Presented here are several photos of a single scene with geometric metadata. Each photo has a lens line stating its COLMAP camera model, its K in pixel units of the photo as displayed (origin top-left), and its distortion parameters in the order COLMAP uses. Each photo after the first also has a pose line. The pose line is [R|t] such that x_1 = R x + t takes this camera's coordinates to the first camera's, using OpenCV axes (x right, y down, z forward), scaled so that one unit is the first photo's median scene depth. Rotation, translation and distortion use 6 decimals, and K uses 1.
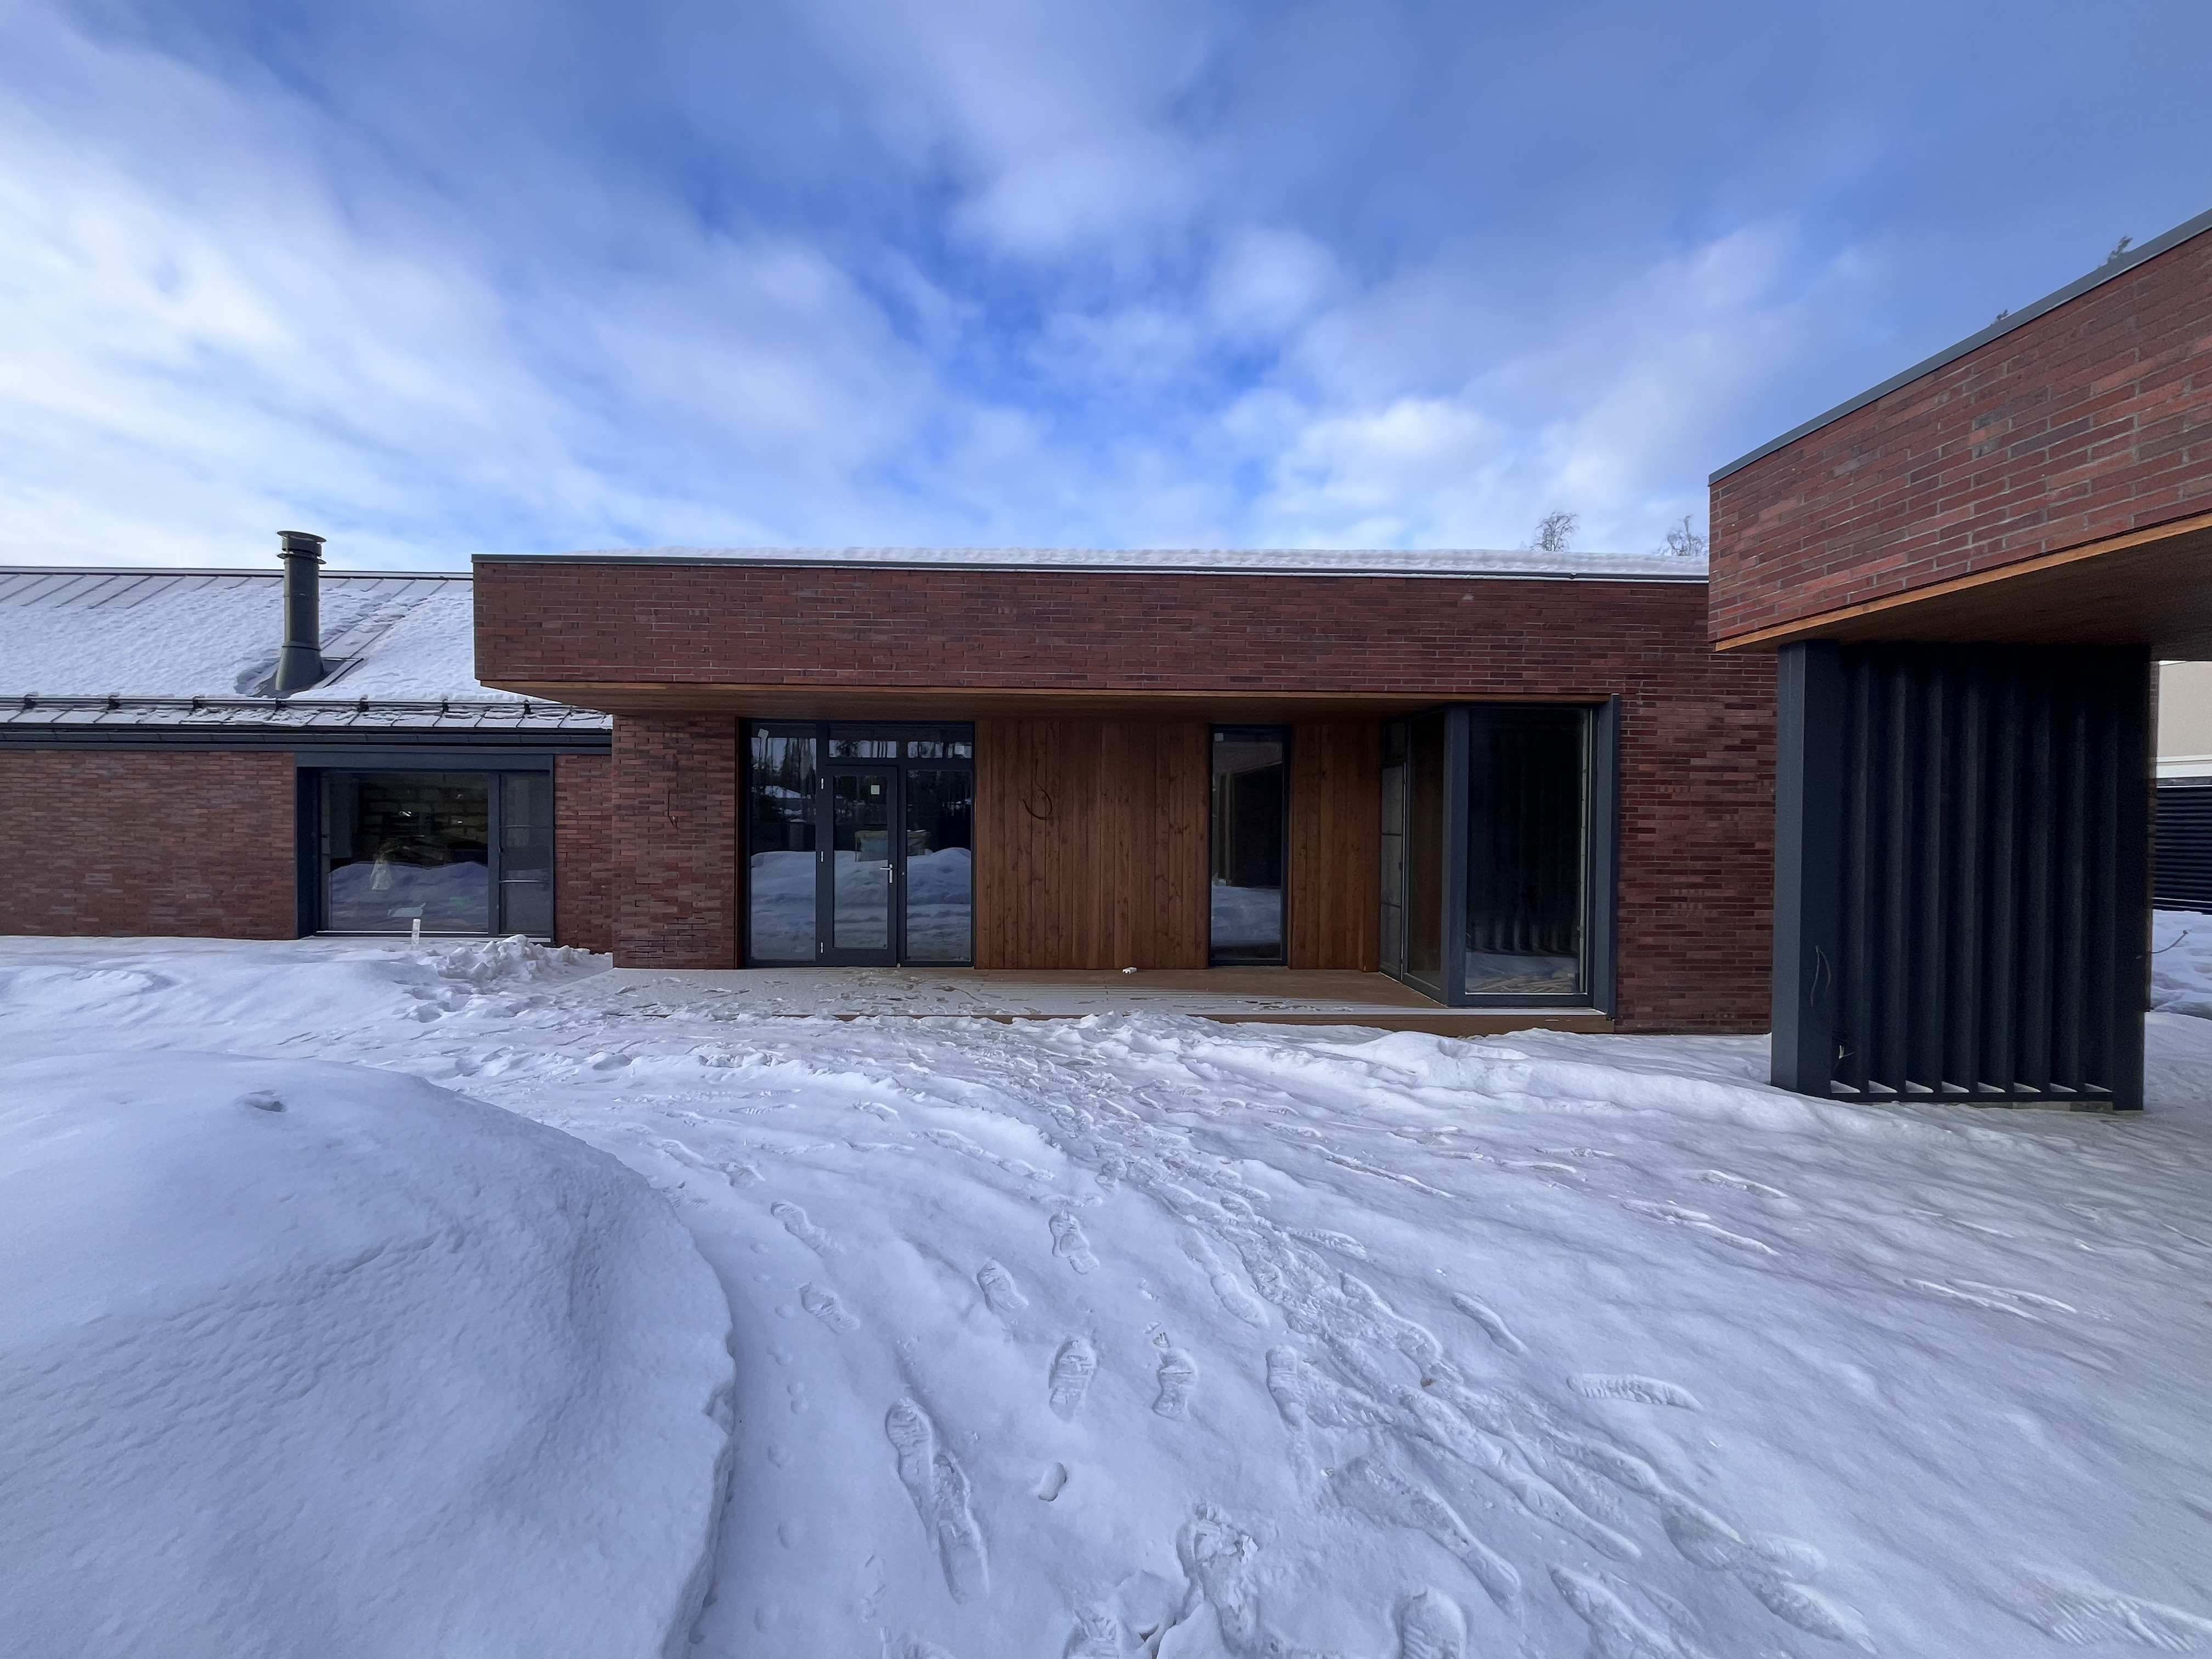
lens RADIAL K [[878.2, 0, 1106.2], [0, 878.2, 828.1], [0, 0, 1]] dist [-0.002919, -0.000784]
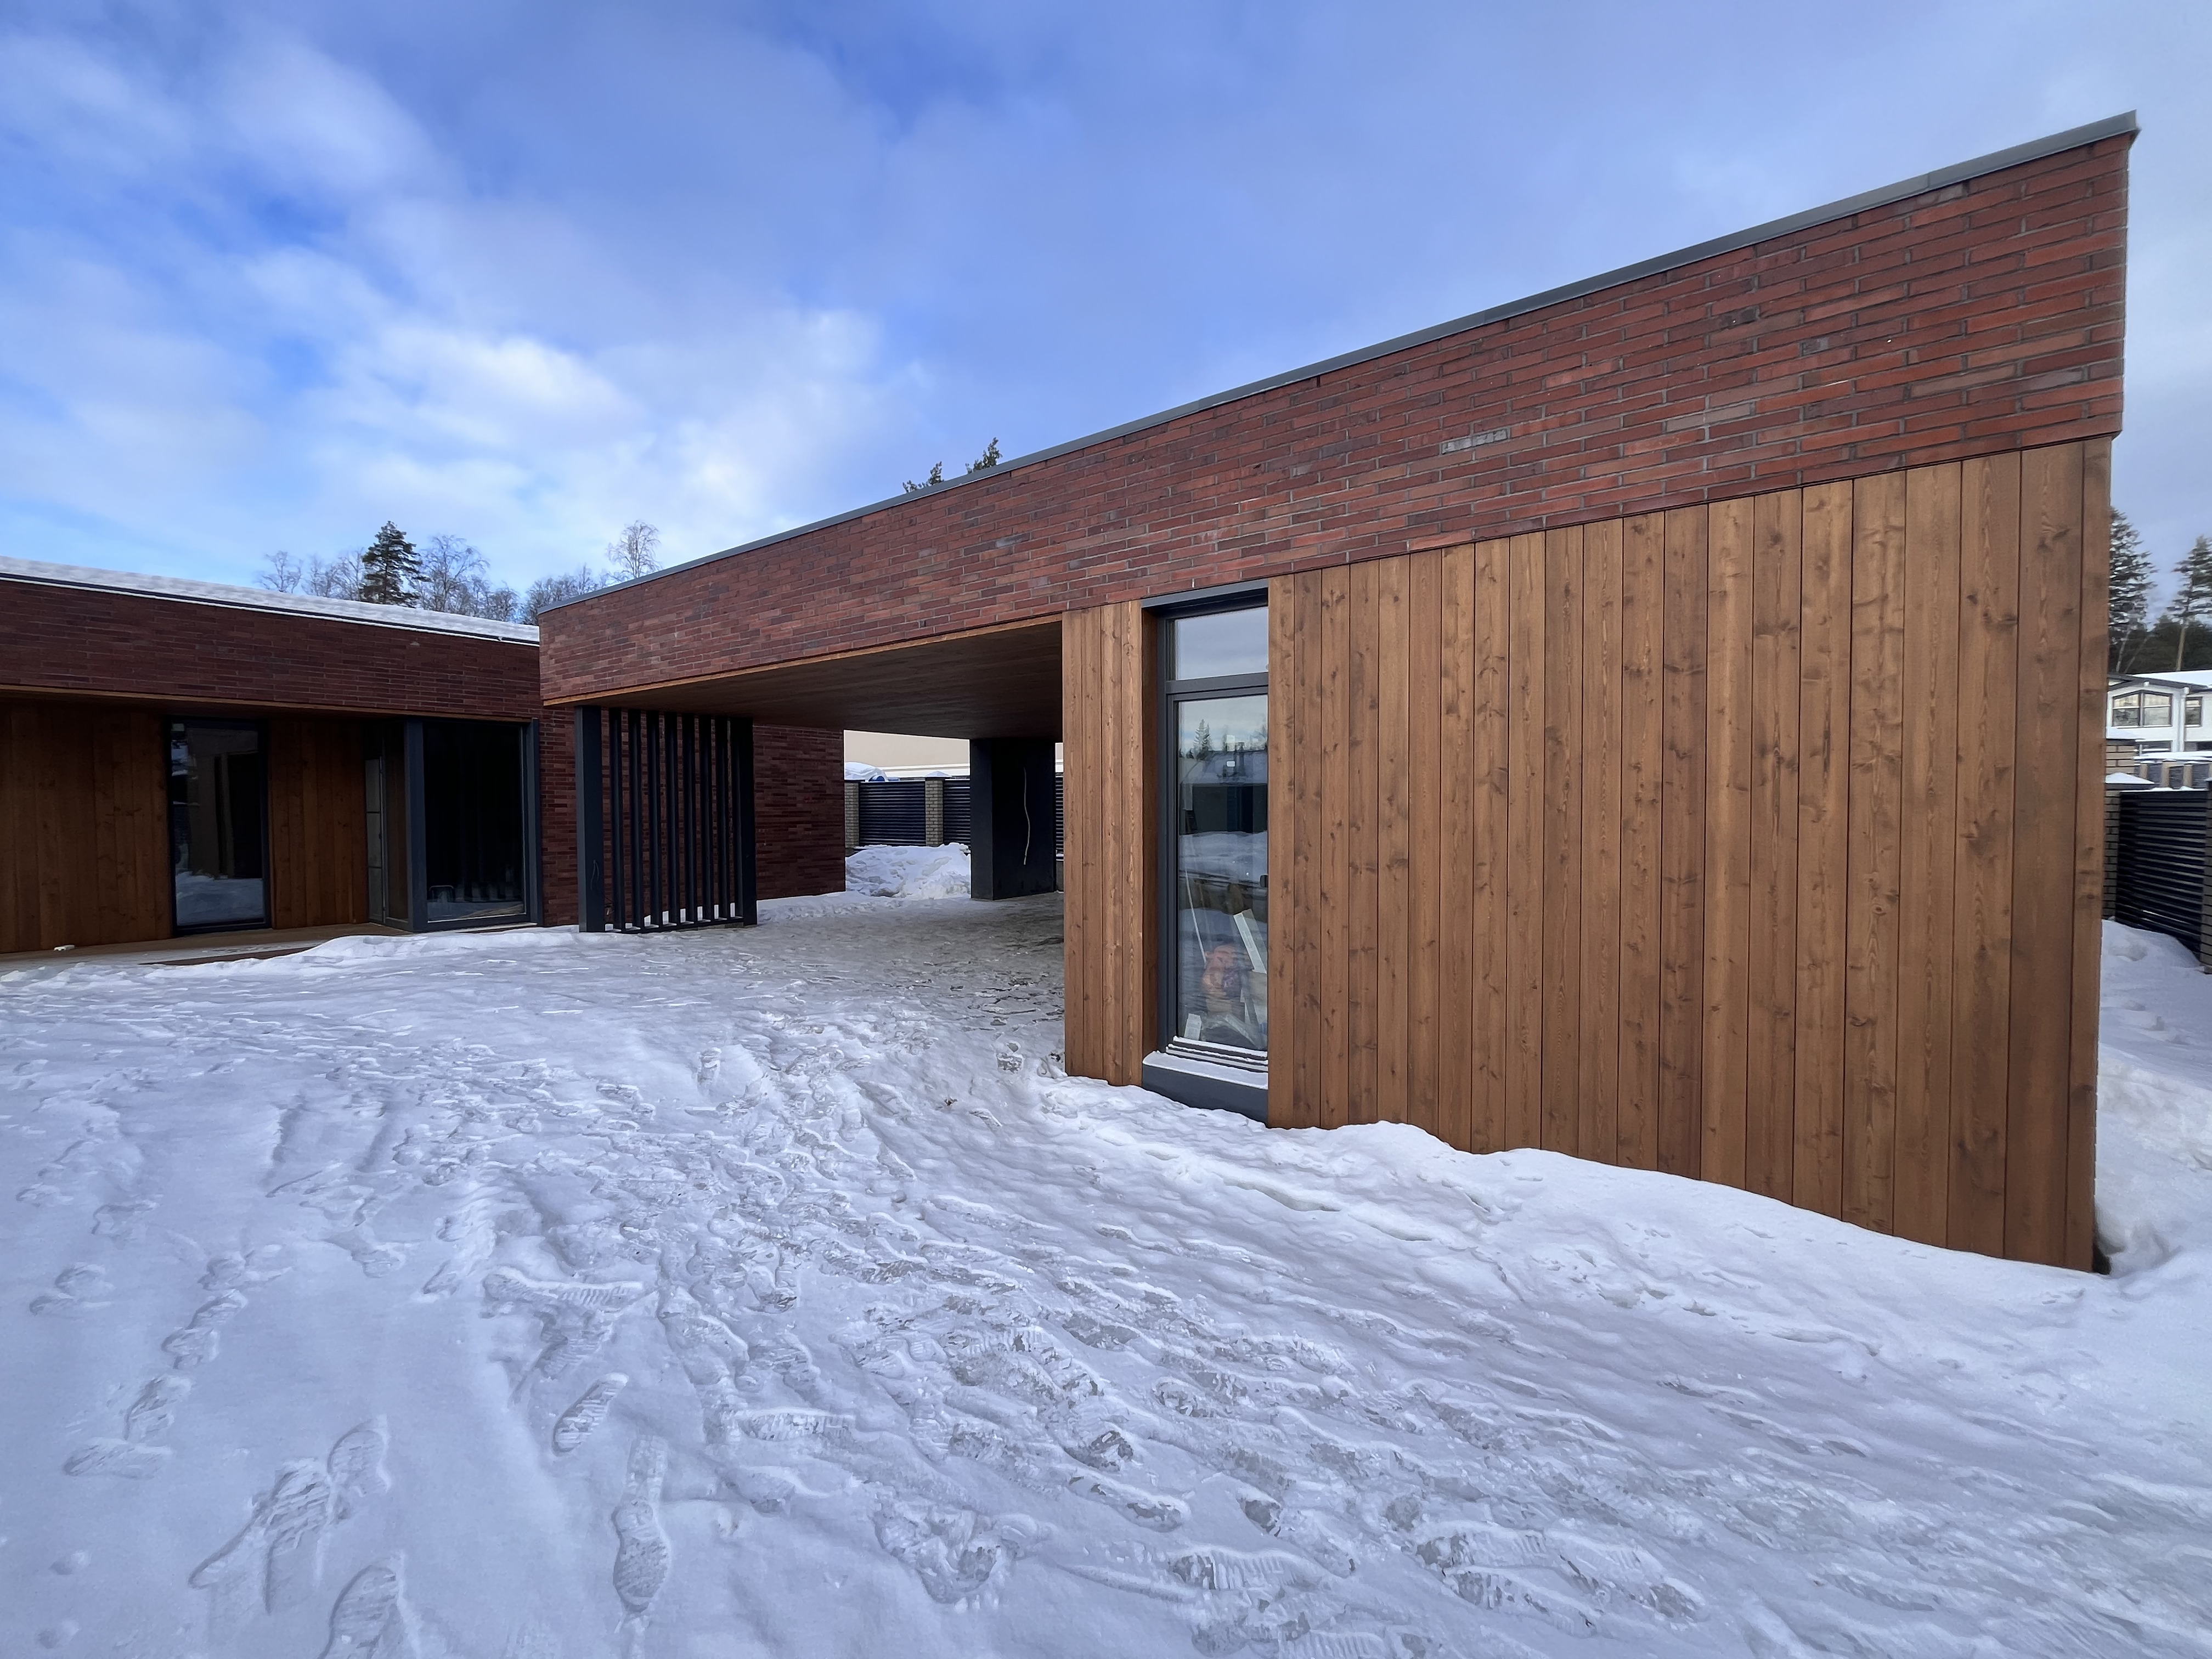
lens RADIAL K [[878.2, 0, 1106.2], [0, 878.2, 828.1], [0, 0, 1]] dist [-0.002919, -0.000784]
pose [[0.626358, -0.031660, 0.778892, -0.004134], [0.019359, 0.999499, 0.025059, 0.022758], [-0.779295, -0.000617, 0.626657, -0.765750]]
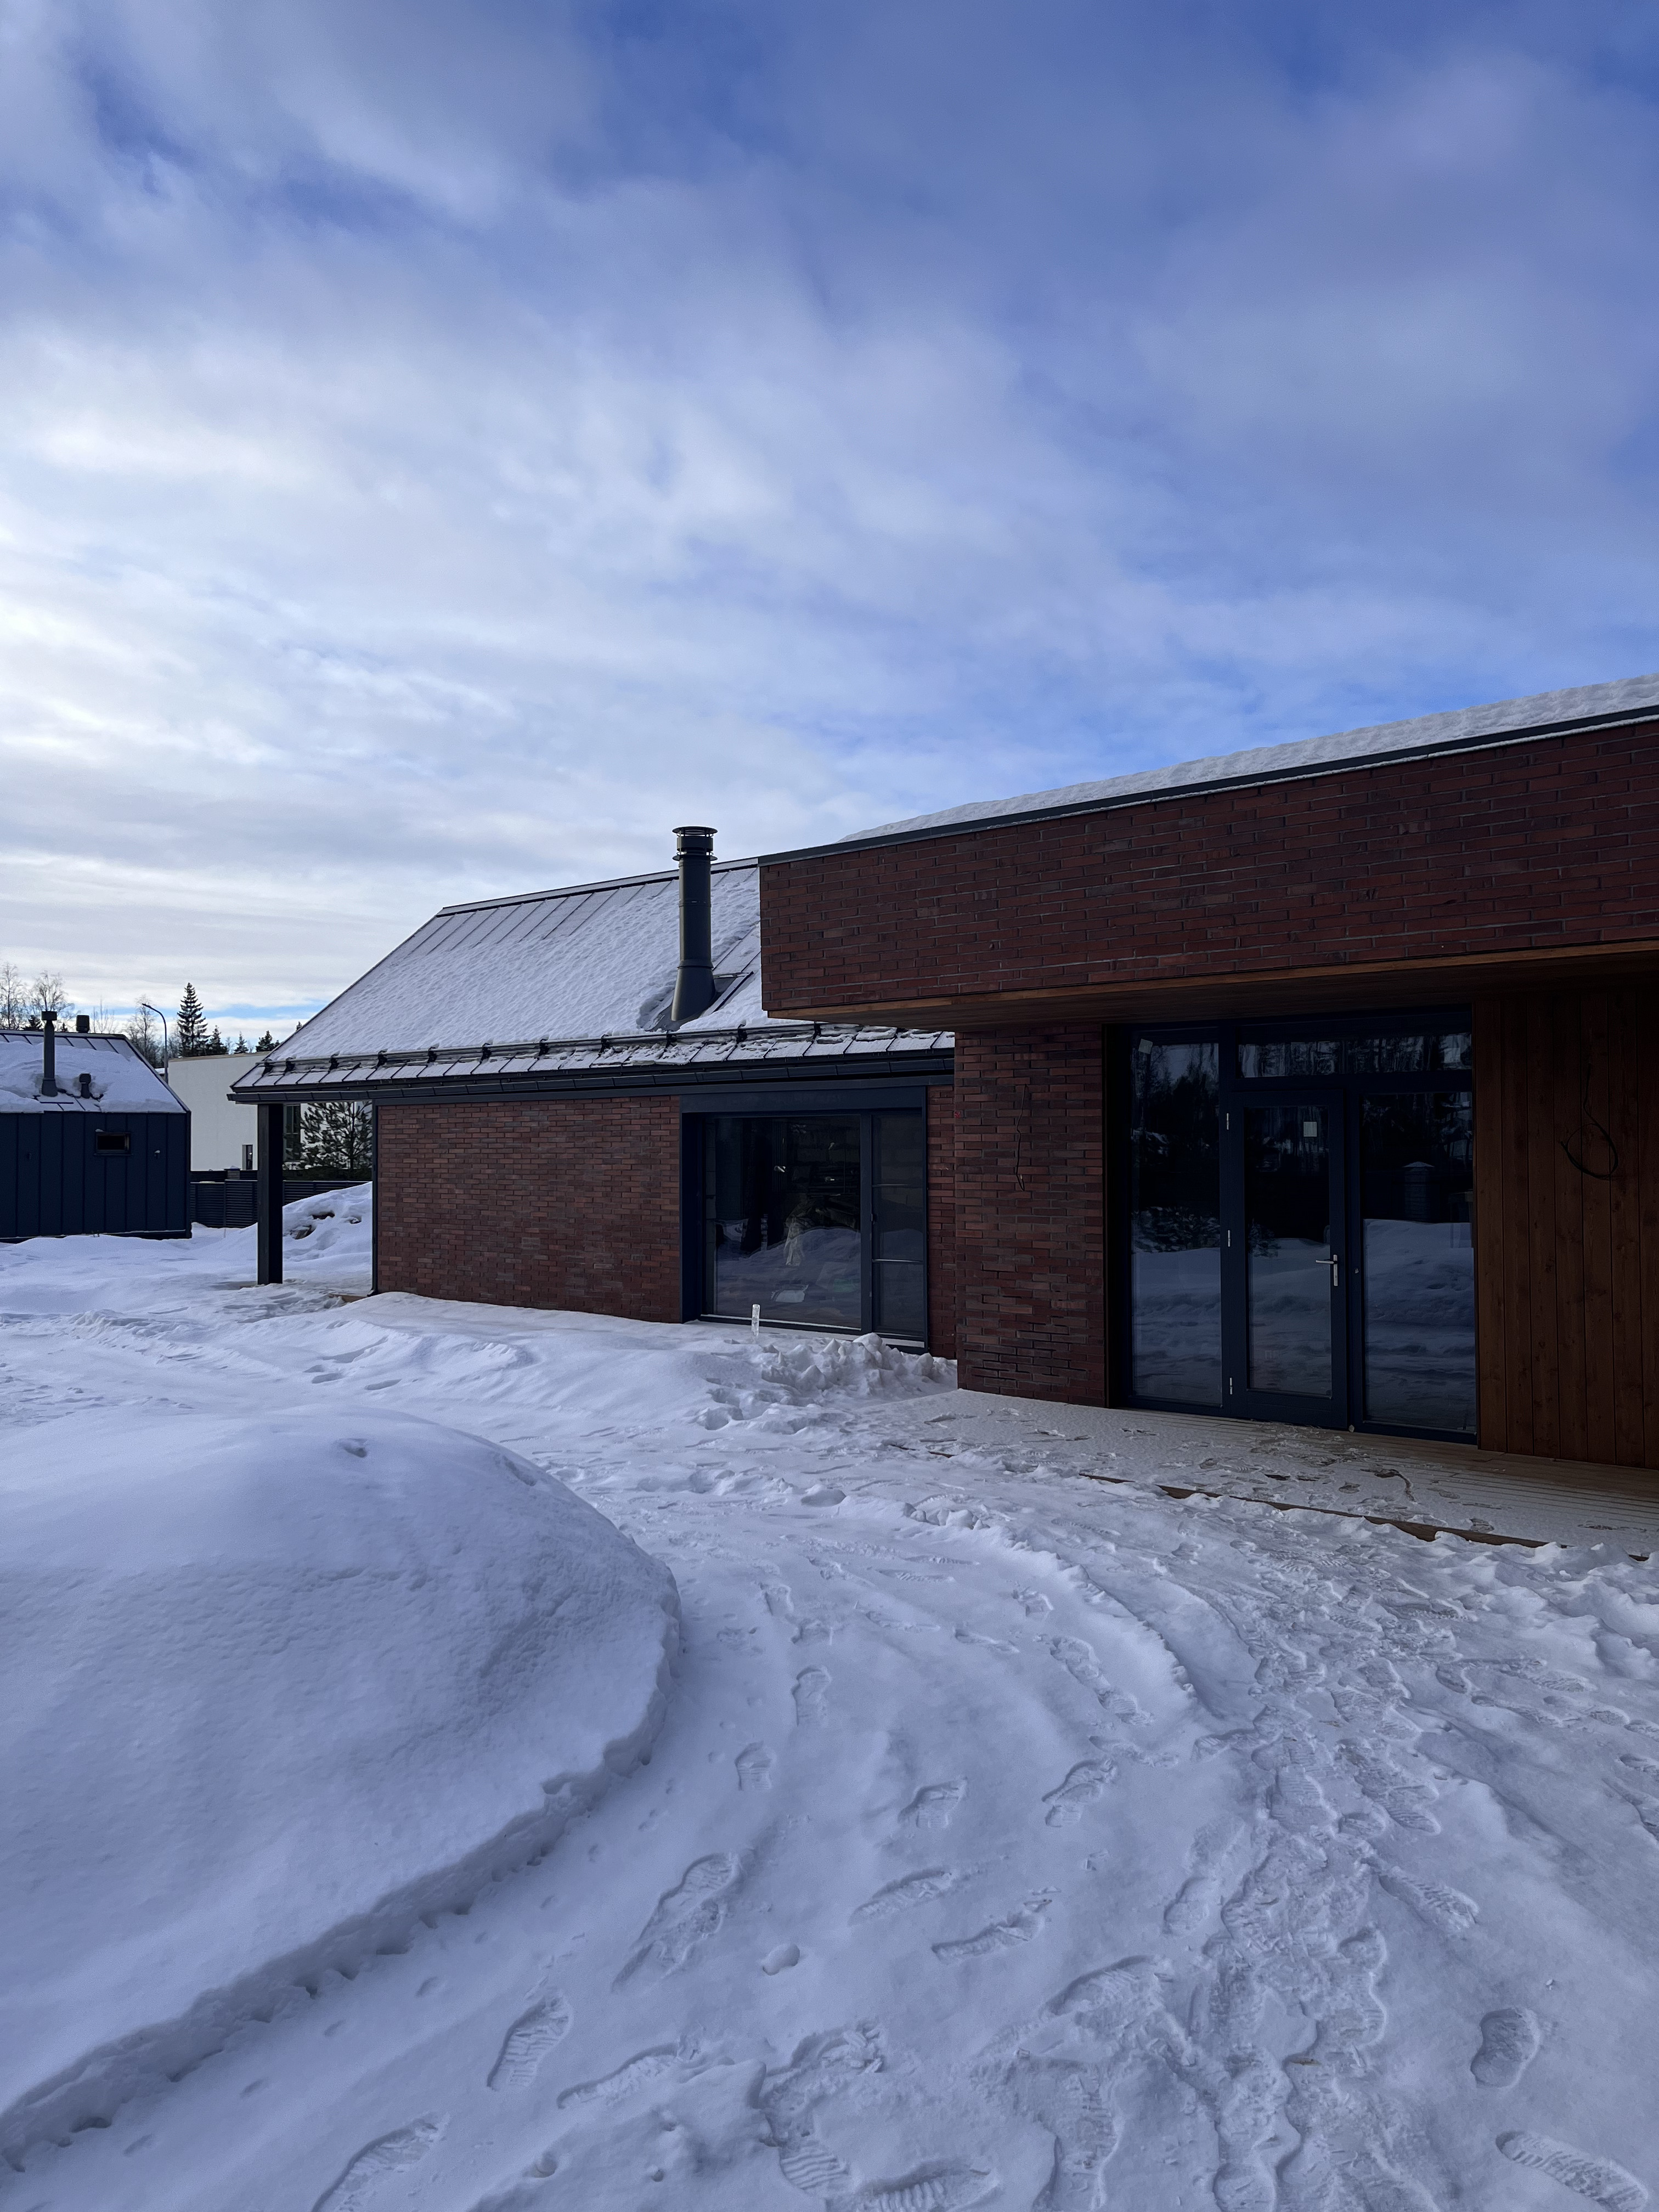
lens RADIAL K [[1644.7, 0, 830.1], [0, 1644.7, 1109.5], [0, 0, 1]] dist [0.067678, -0.065772]
pose [[0.736424, -0.029131, -0.675893, 0.332848], [0.002778, 0.999194, -0.040039, -0.015798], [0.676515, 0.027608, 0.735911, -0.070545]]
